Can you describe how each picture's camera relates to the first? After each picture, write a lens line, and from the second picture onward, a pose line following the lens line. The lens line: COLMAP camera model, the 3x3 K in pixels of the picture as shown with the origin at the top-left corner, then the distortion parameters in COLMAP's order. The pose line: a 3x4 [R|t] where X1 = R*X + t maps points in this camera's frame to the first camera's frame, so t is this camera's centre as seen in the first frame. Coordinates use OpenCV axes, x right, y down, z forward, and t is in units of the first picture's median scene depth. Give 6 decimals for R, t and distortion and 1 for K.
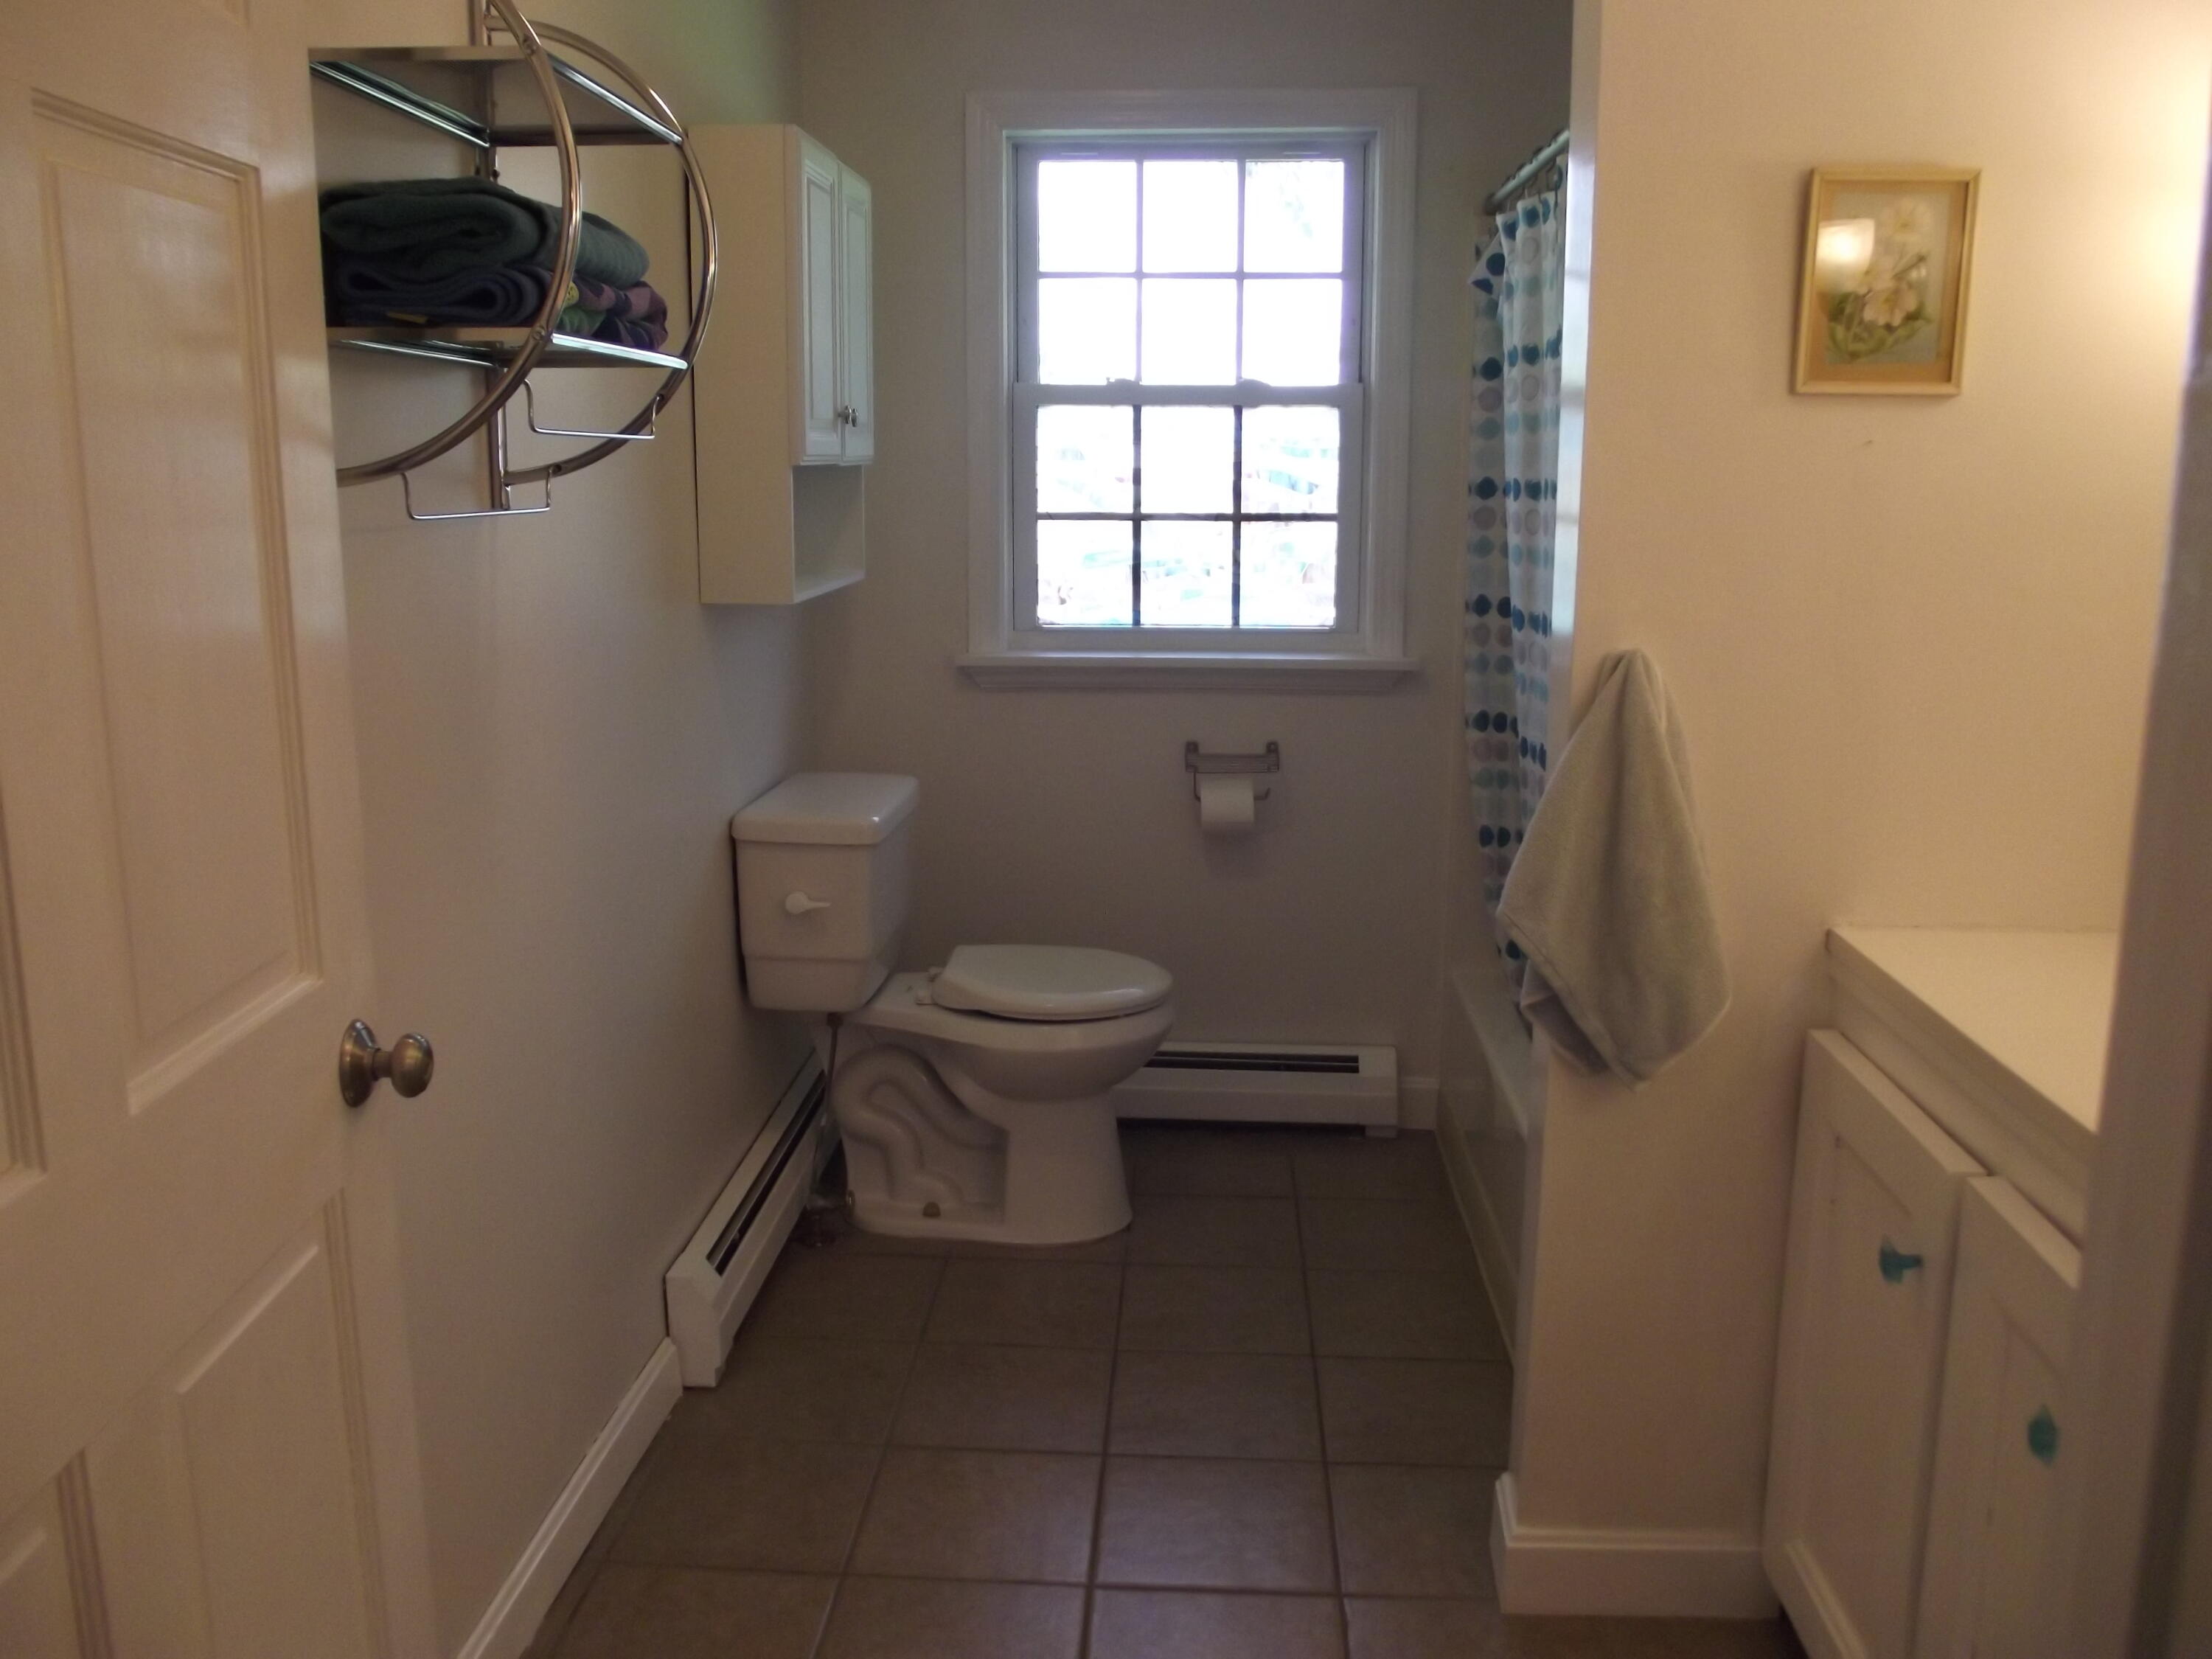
lens RADIAL K [[1794.8, 0, 1103.2], [0, 1794.8, 837.0], [0, 0, 1]] dist [-0.066379, 0.024034]
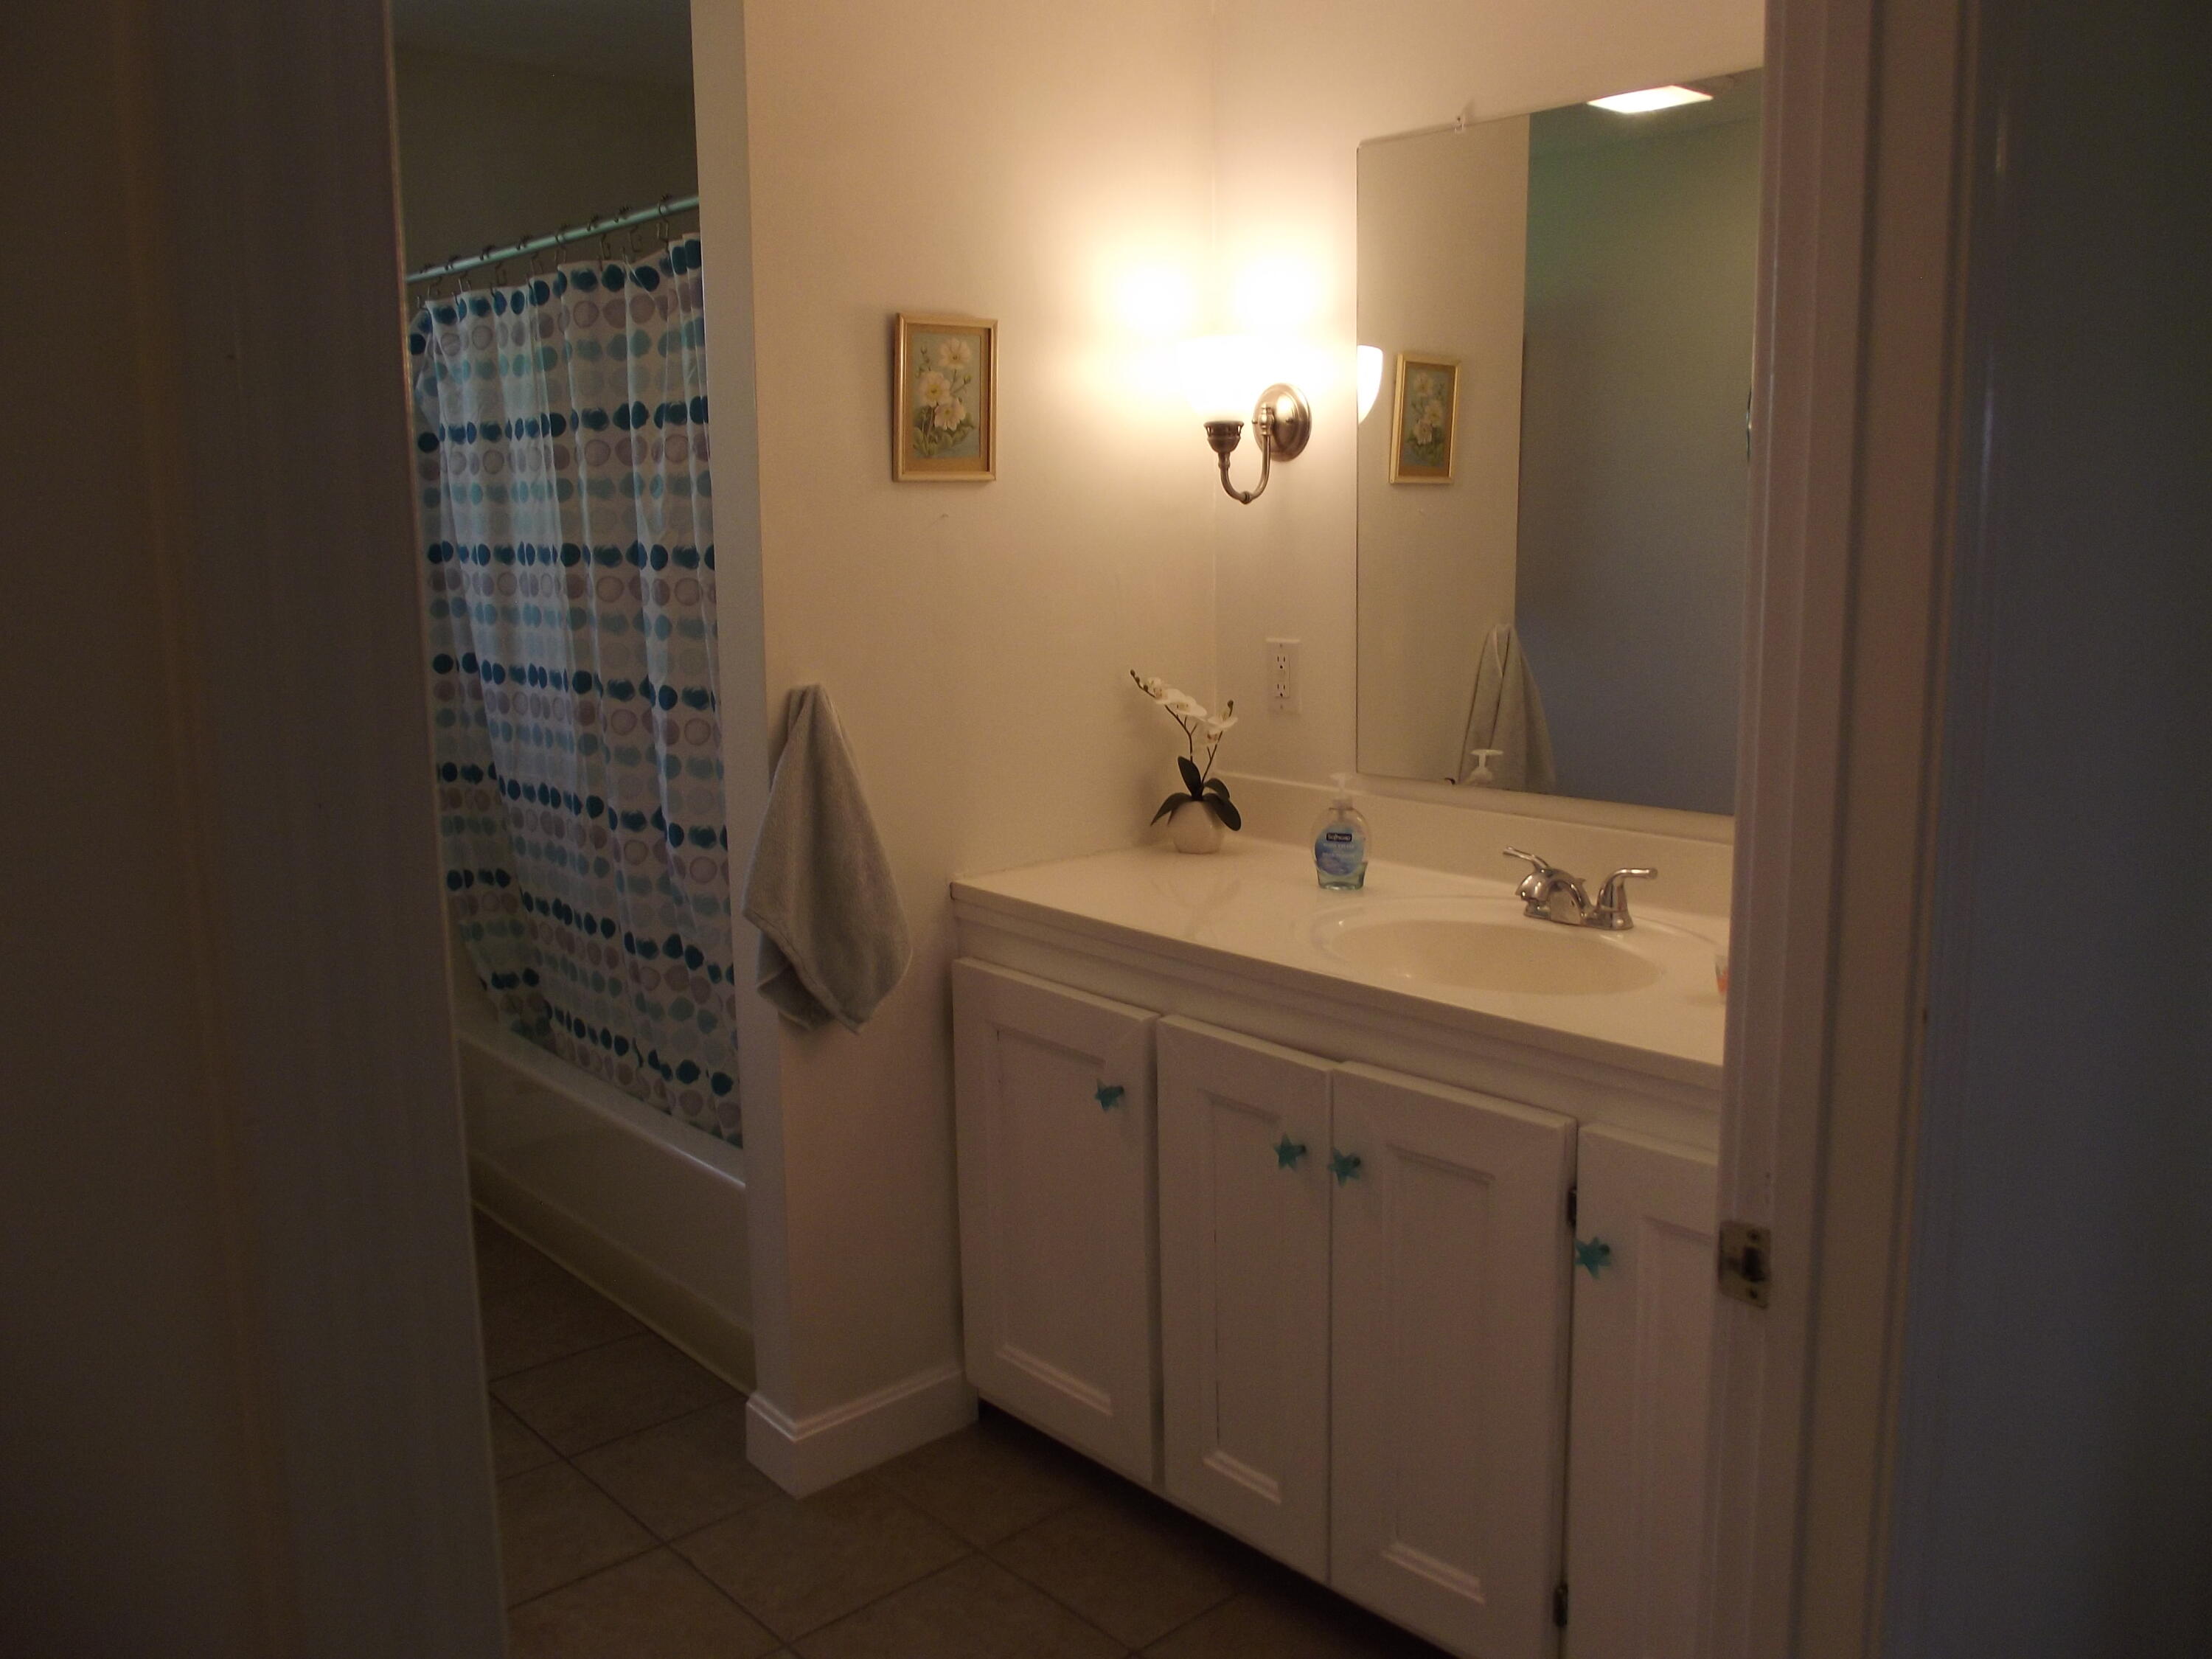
lens RADIAL K [[1794.8, 0, 1105.4], [0, 1794.8, 821.6], [0, 0, 1]] dist [-0.066379, 0.024034]
pose [[0.697117, -0.134204, 0.704285, -0.447993], [0.154162, 0.987405, 0.035560, -0.022392], [-0.700187, 0.083784, 0.709026, -0.029212]]
